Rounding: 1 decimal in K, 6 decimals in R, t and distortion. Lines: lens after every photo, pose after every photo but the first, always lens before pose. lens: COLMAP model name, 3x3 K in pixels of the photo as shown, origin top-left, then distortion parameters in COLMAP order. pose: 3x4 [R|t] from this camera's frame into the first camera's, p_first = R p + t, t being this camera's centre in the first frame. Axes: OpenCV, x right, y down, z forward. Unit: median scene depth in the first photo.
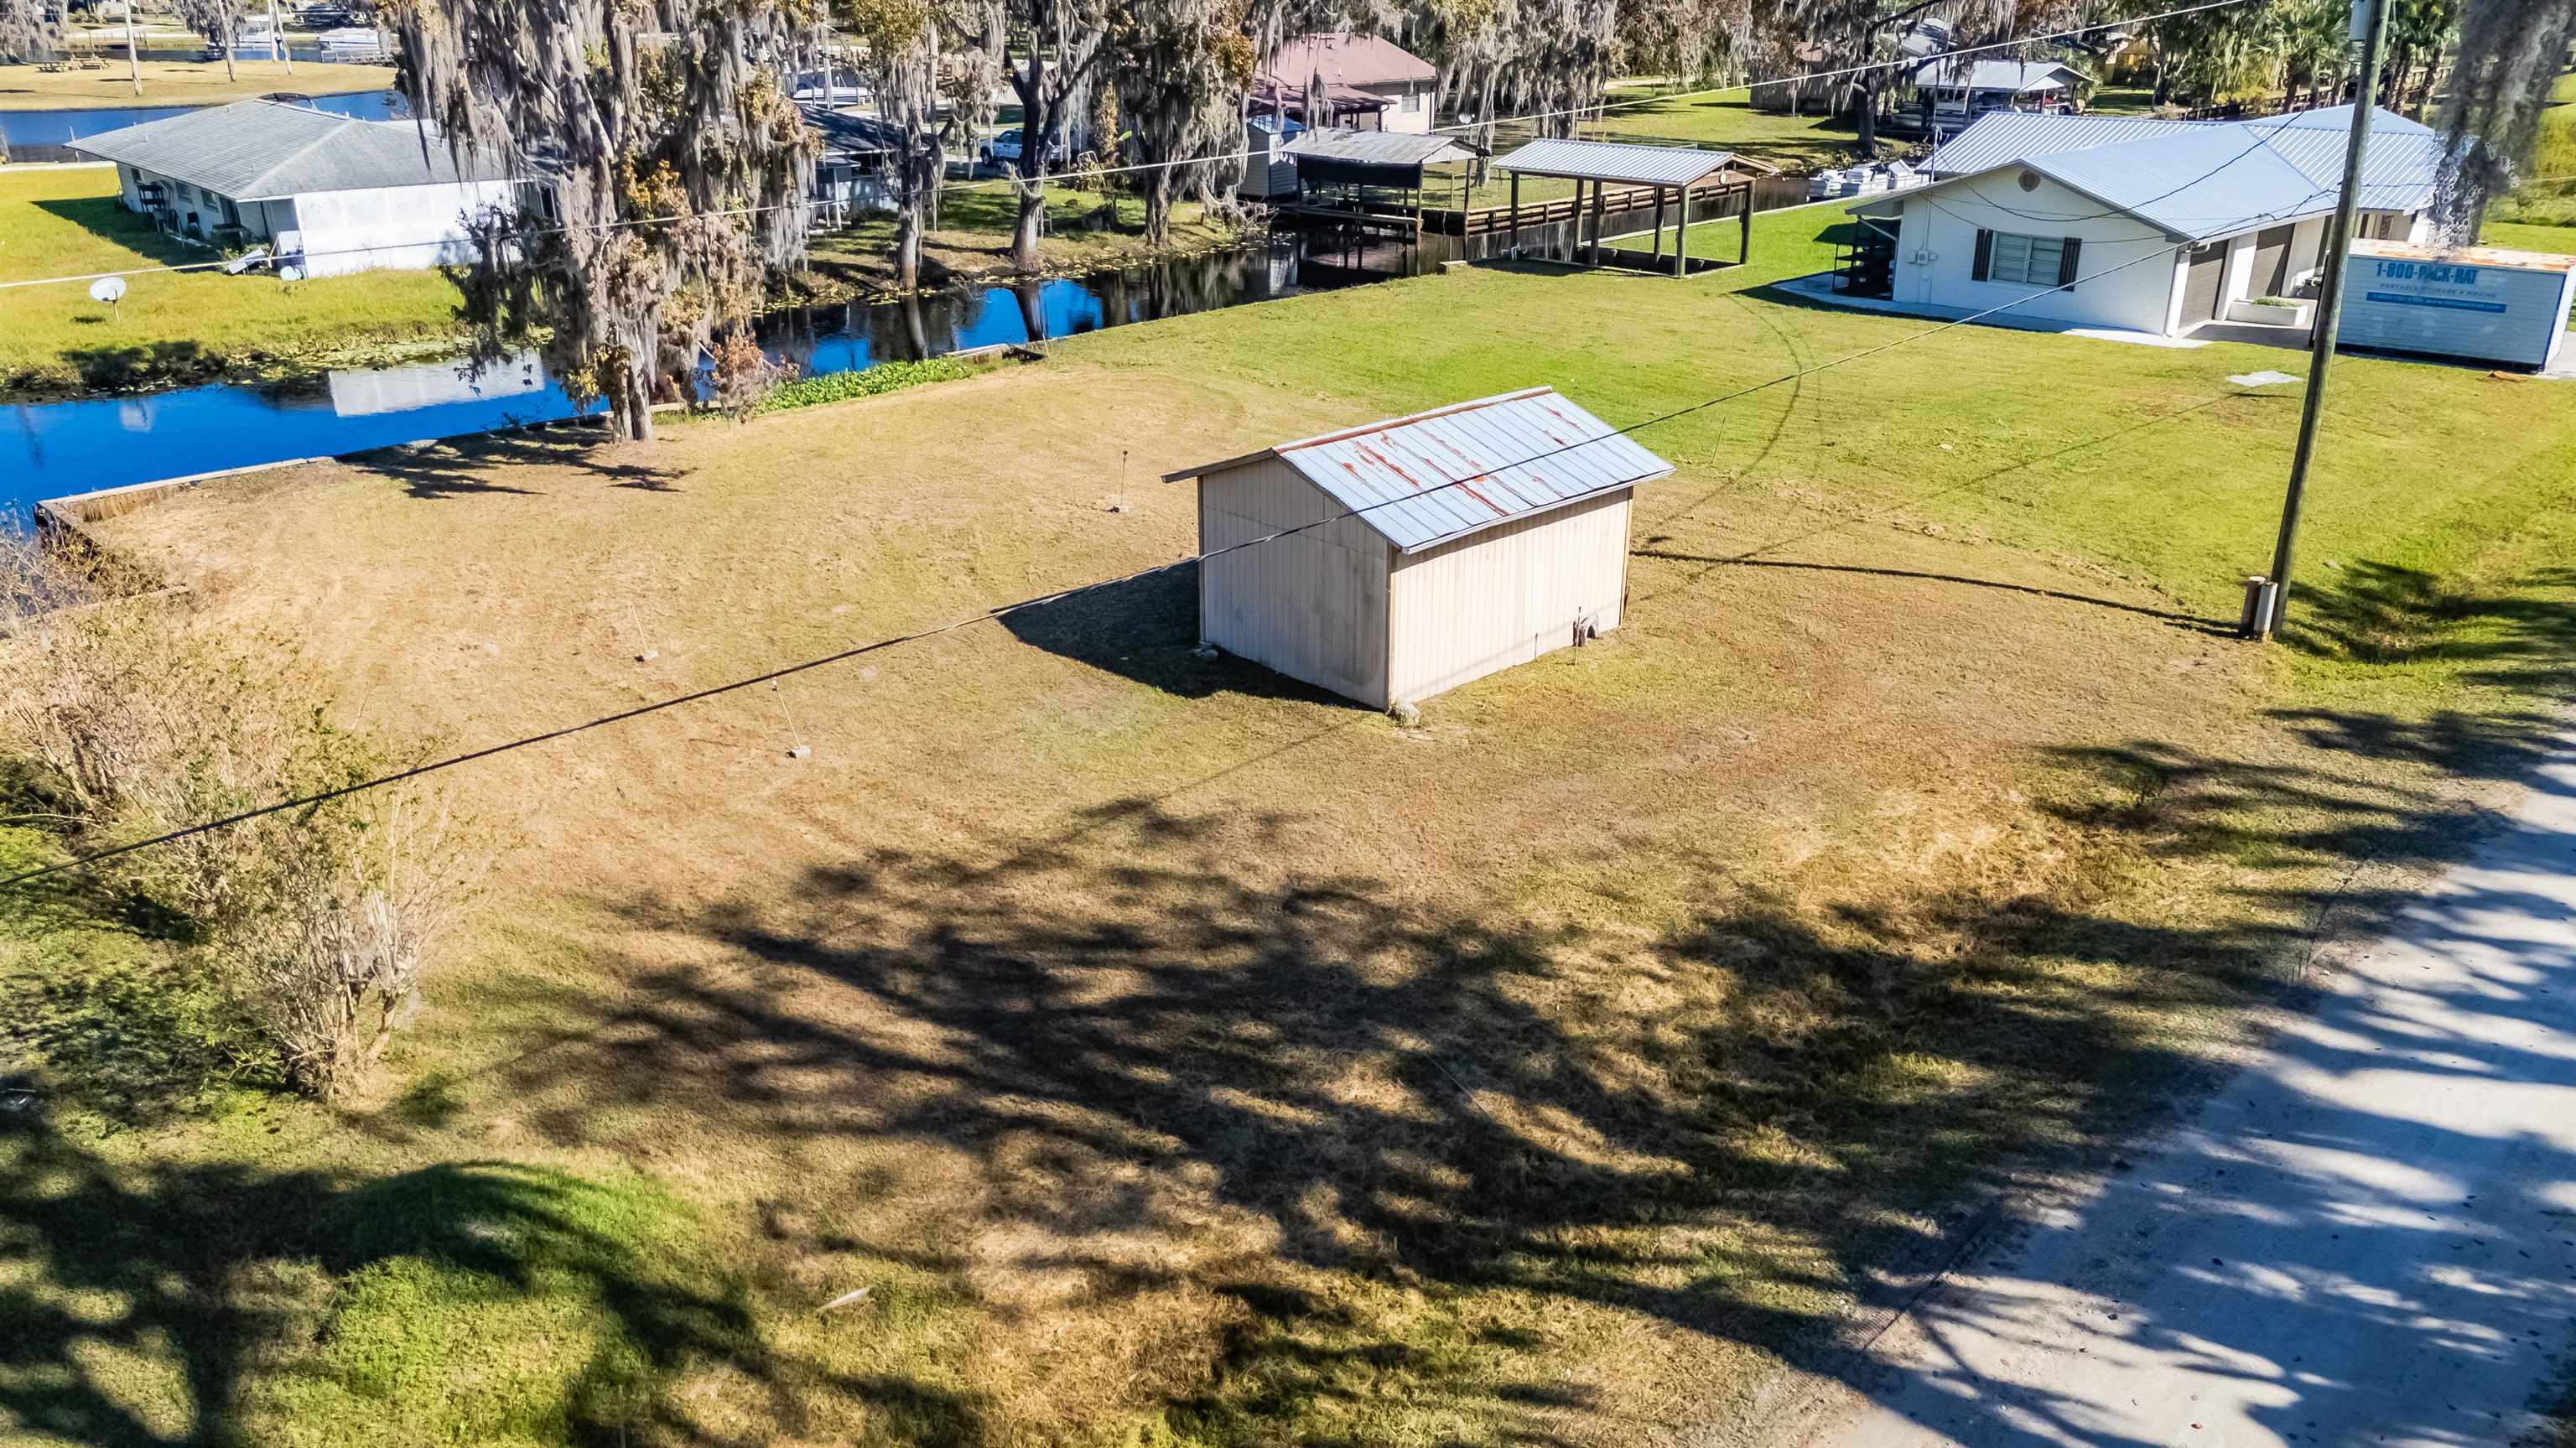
lens RADIAL K [[1868.8, 0, 1304.5], [0, 1868.8, 720.4], [0, 0, 1]] dist [0.047327, -0.042891]
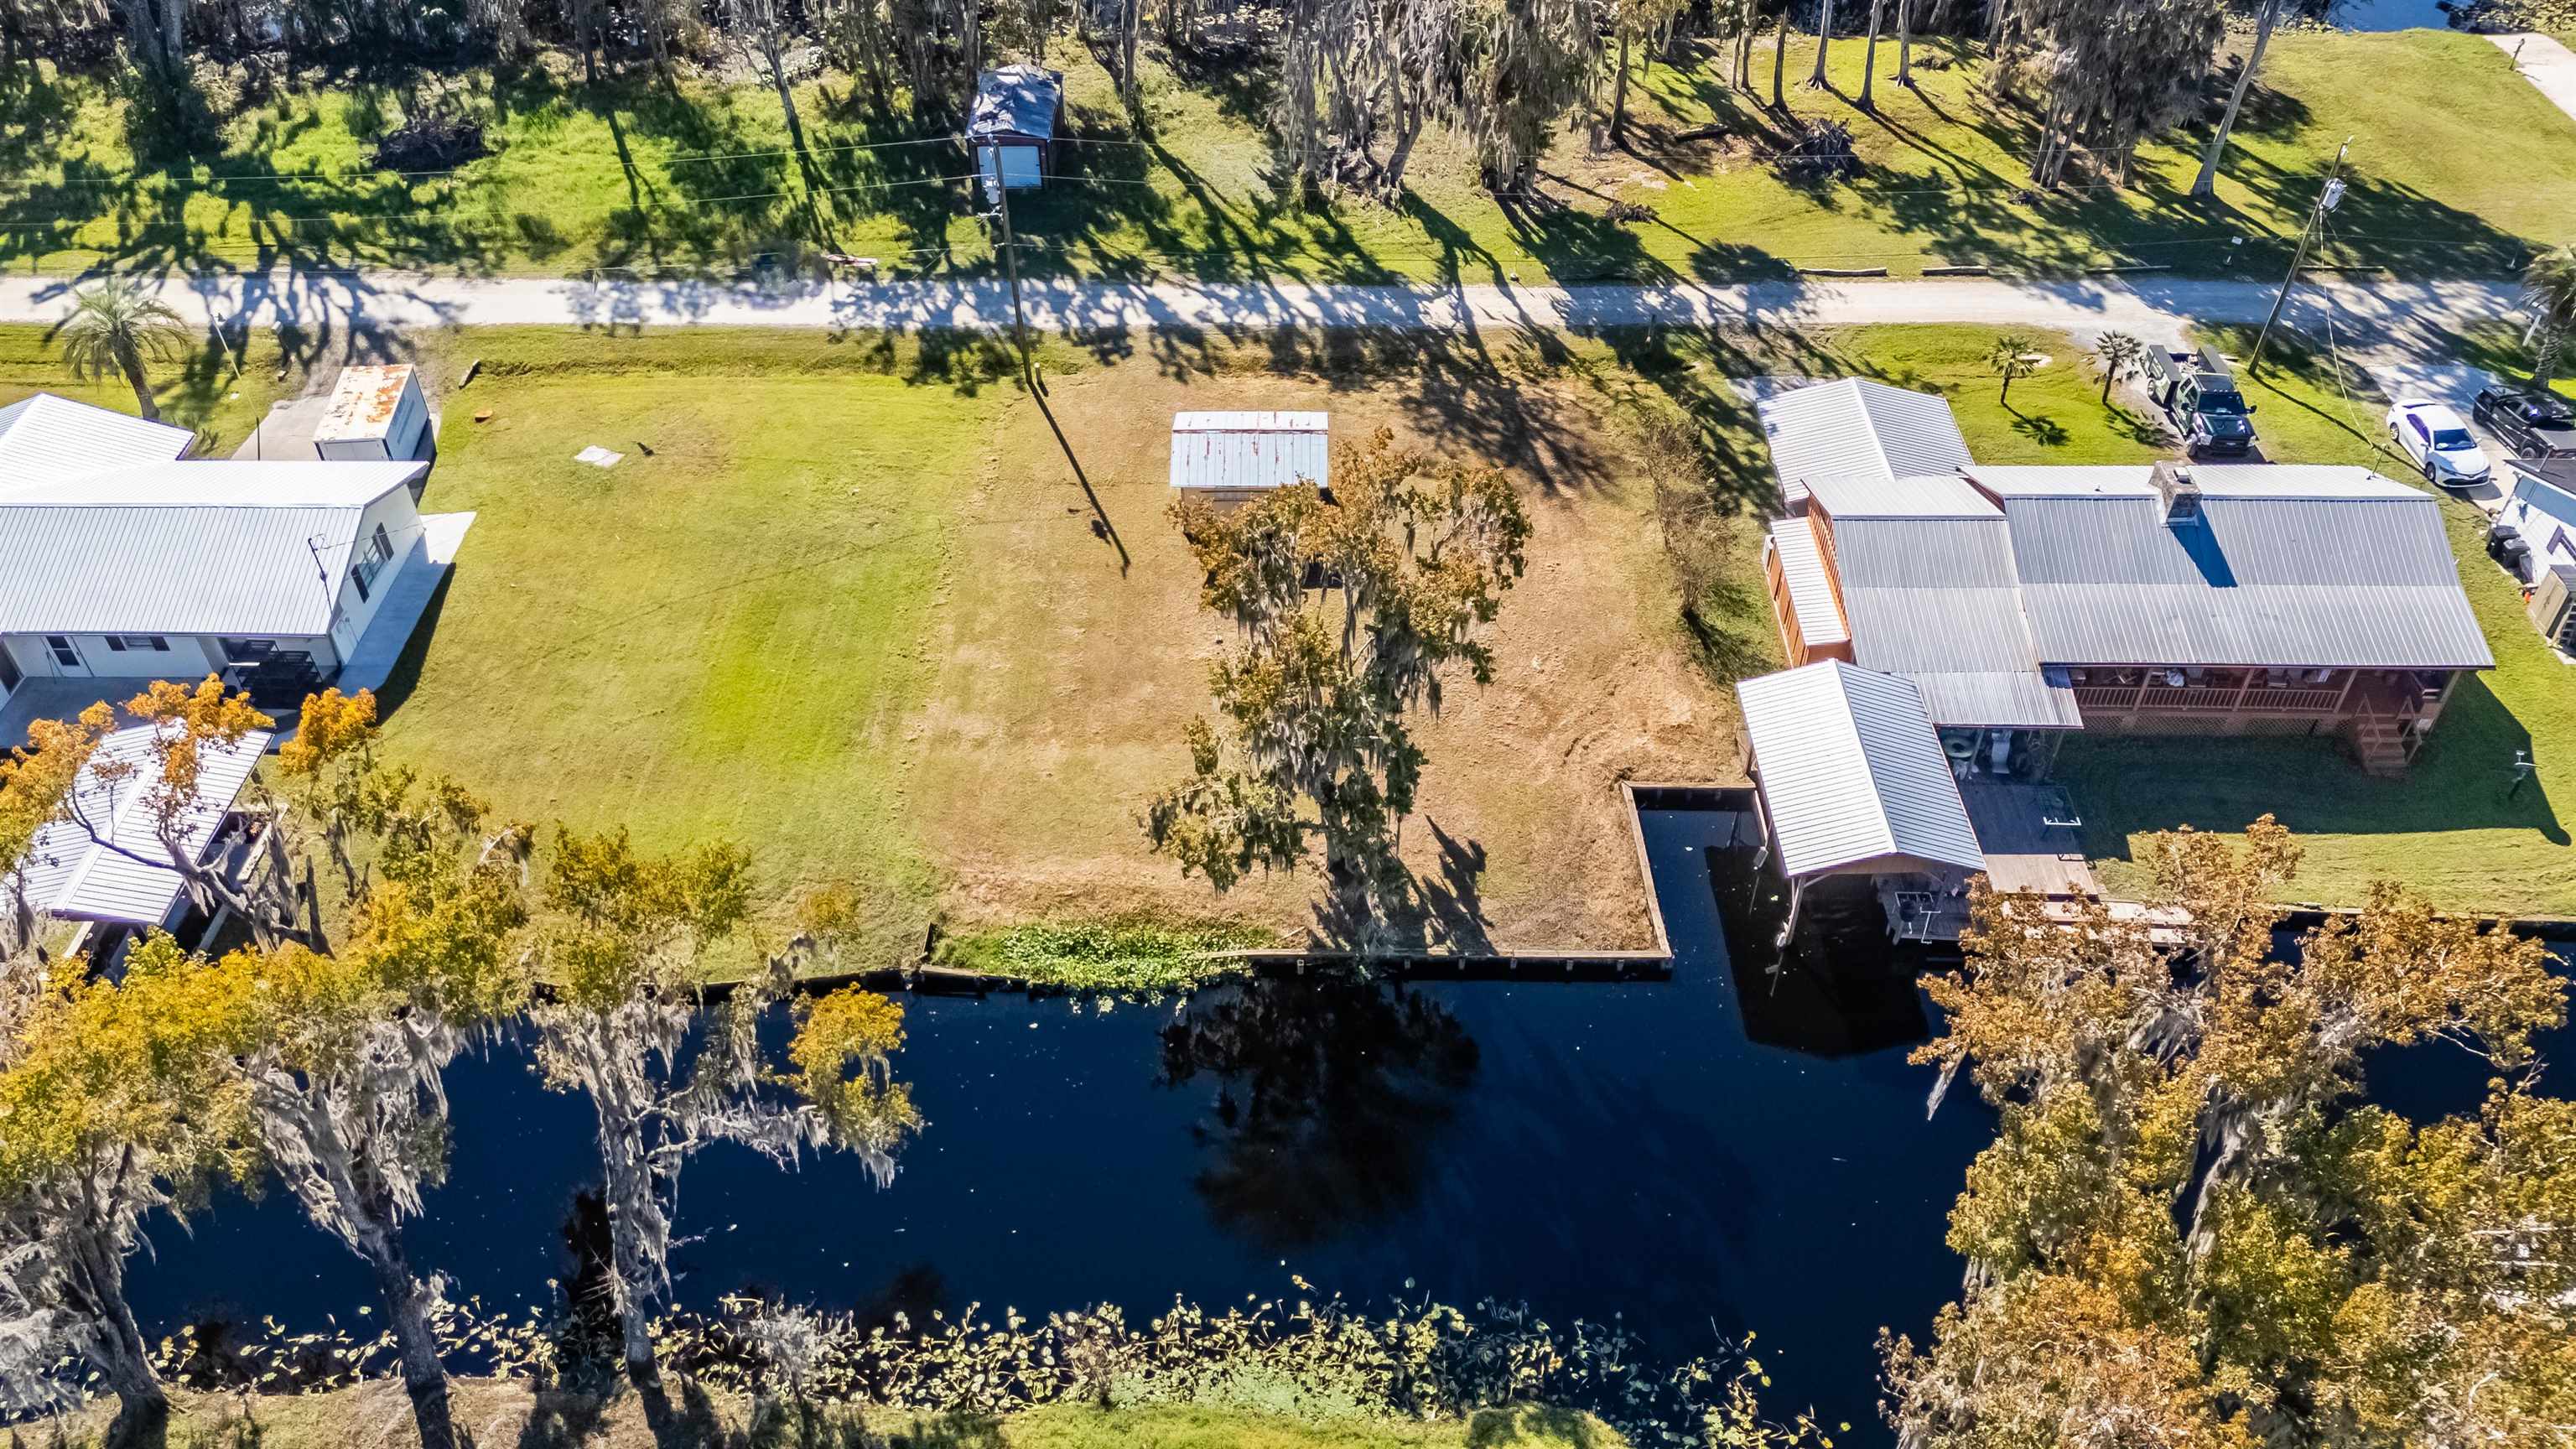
lens RADIAL K [[1868.9, 0, 1279.0], [0, 1868.9, 722.9], [0, 0, 1]] dist [0.047327, -0.042891]
pose [[-0.728956, -0.474676, 0.493261, -1.967203], [0.255422, 0.479920, 0.839307, -2.958530], [-0.635124, 0.737807, -0.228598, 2.585654]]
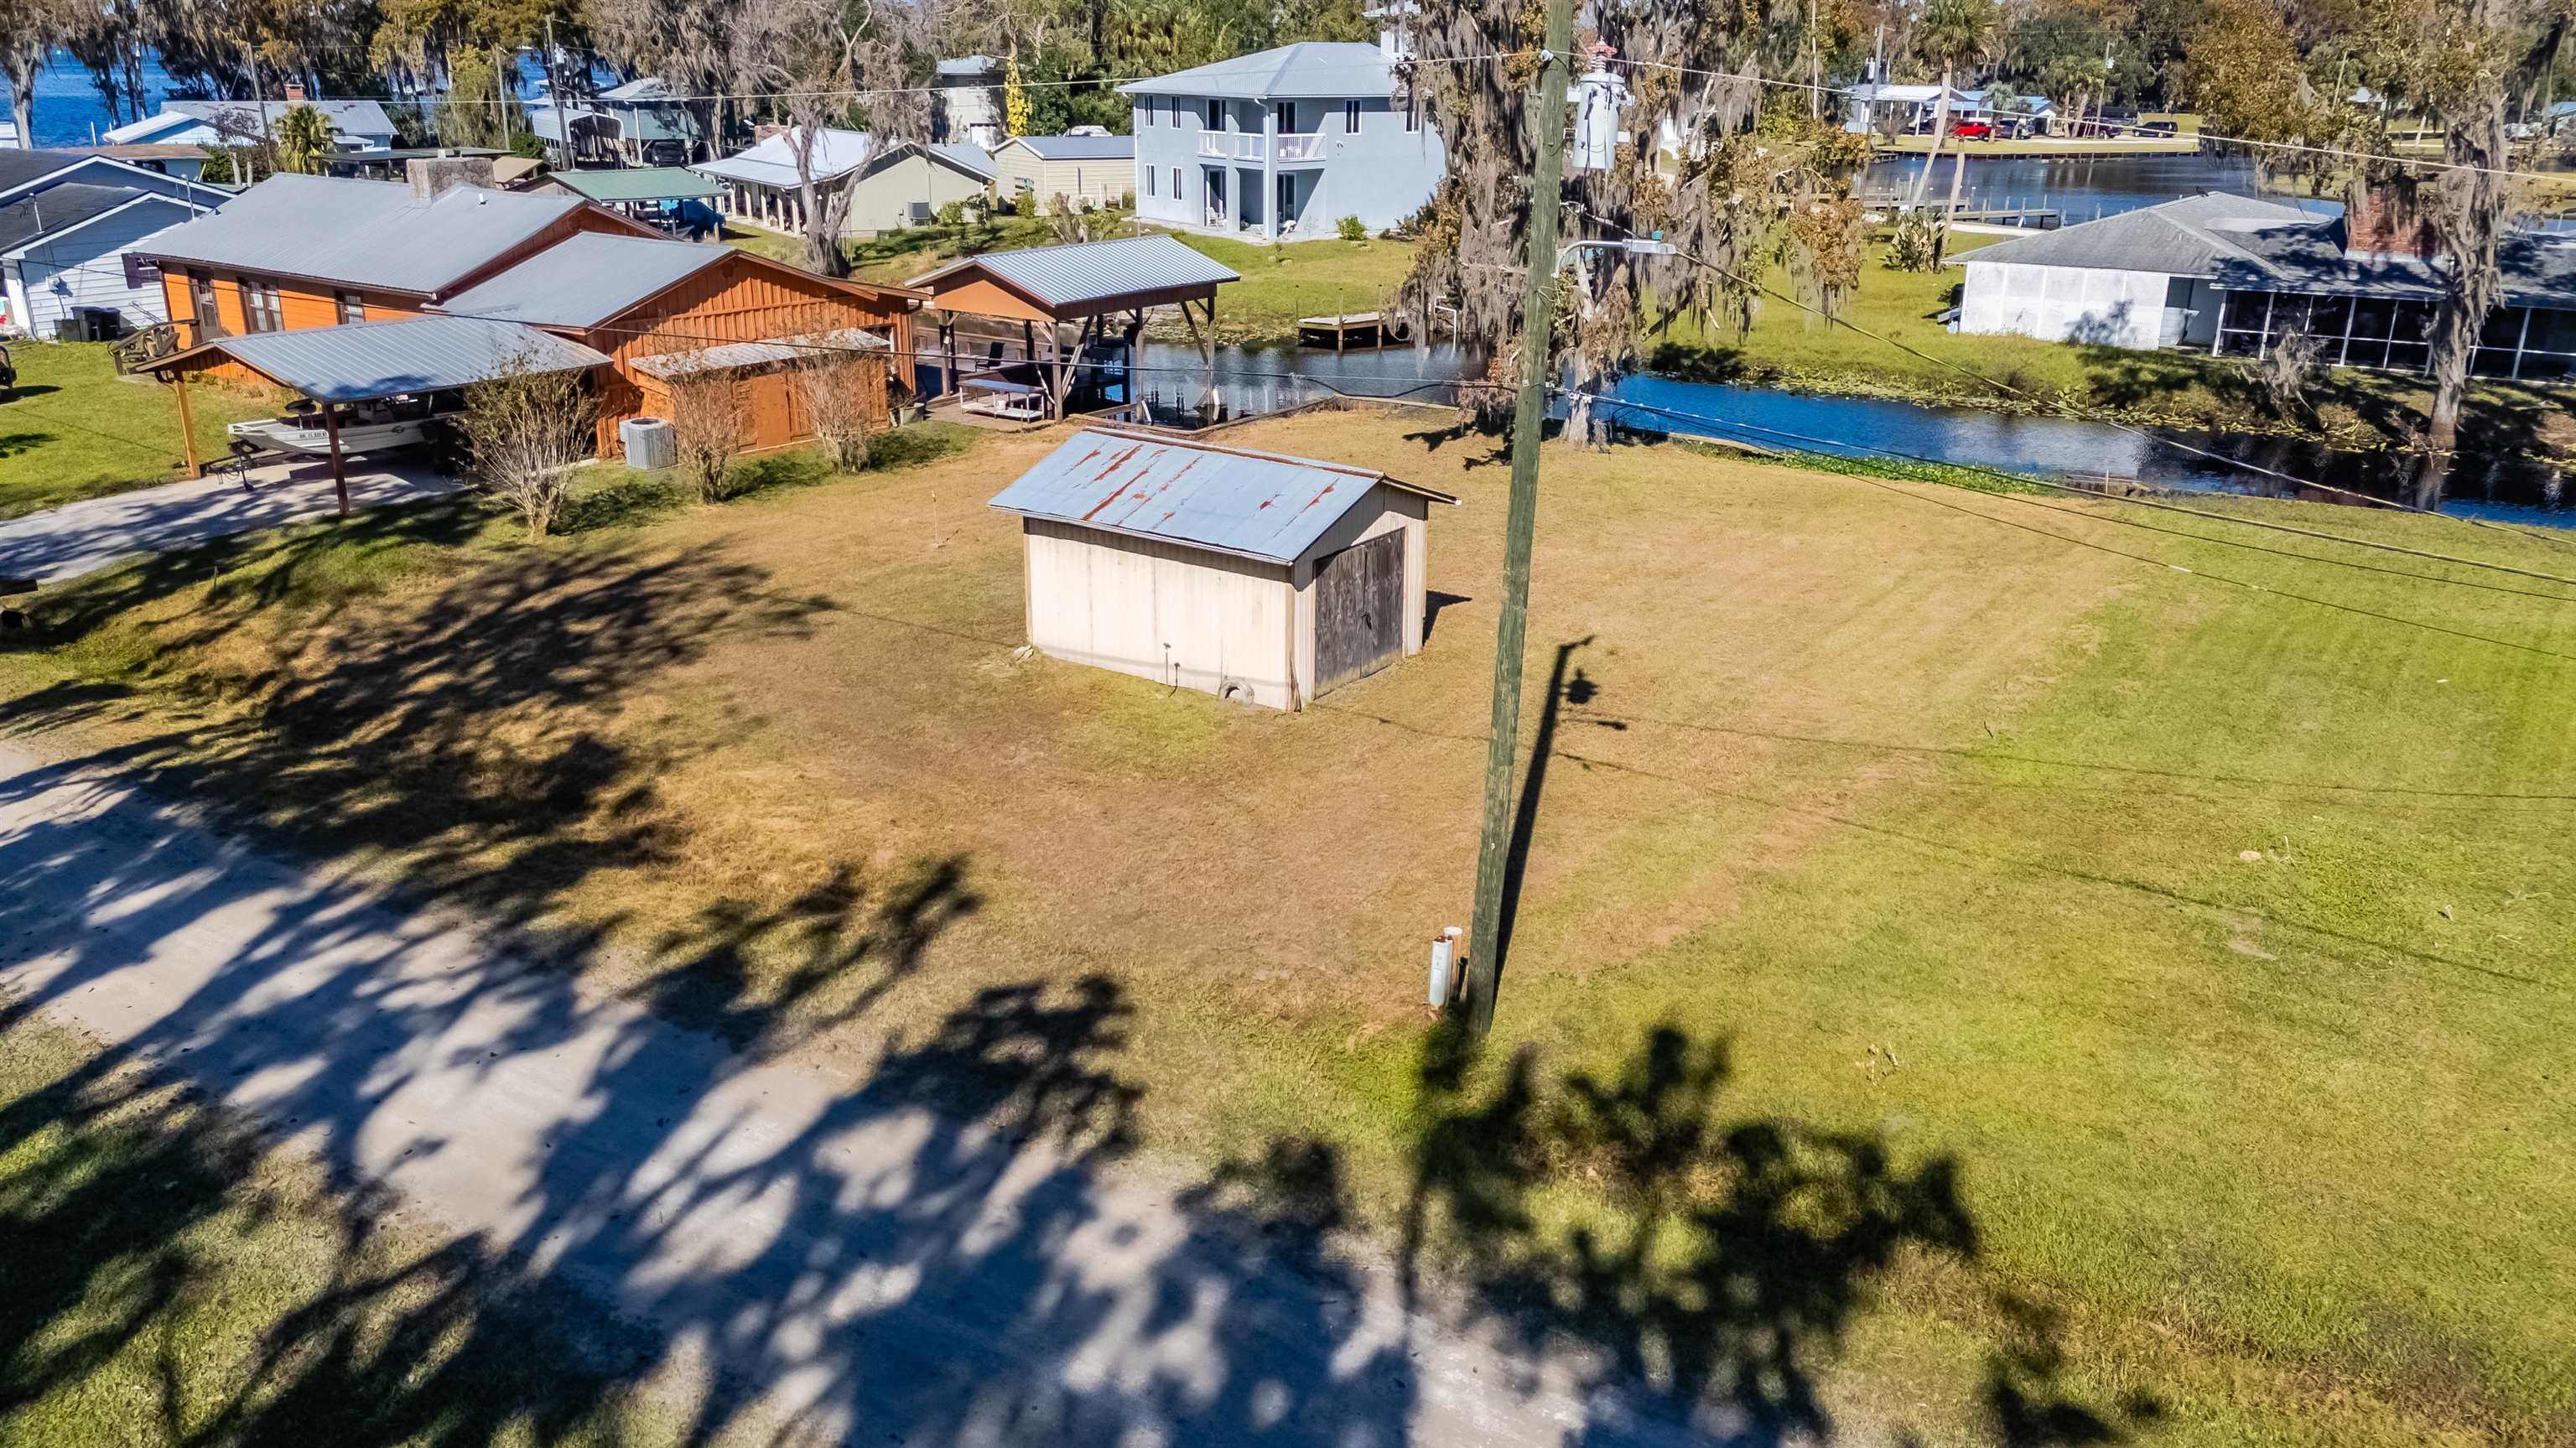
lens RADIAL K [[1868.8, 0, 1299.8], [0, 1868.8, 723.1], [0, 0, 1]] dist [0.047327, -0.042891]
pose [[0.221879, 0.329083, -0.917864, 1.586186], [-0.377468, 0.896921, 0.230327, -0.405302], [0.899048, 0.295359, 0.323226, 1.036327]]
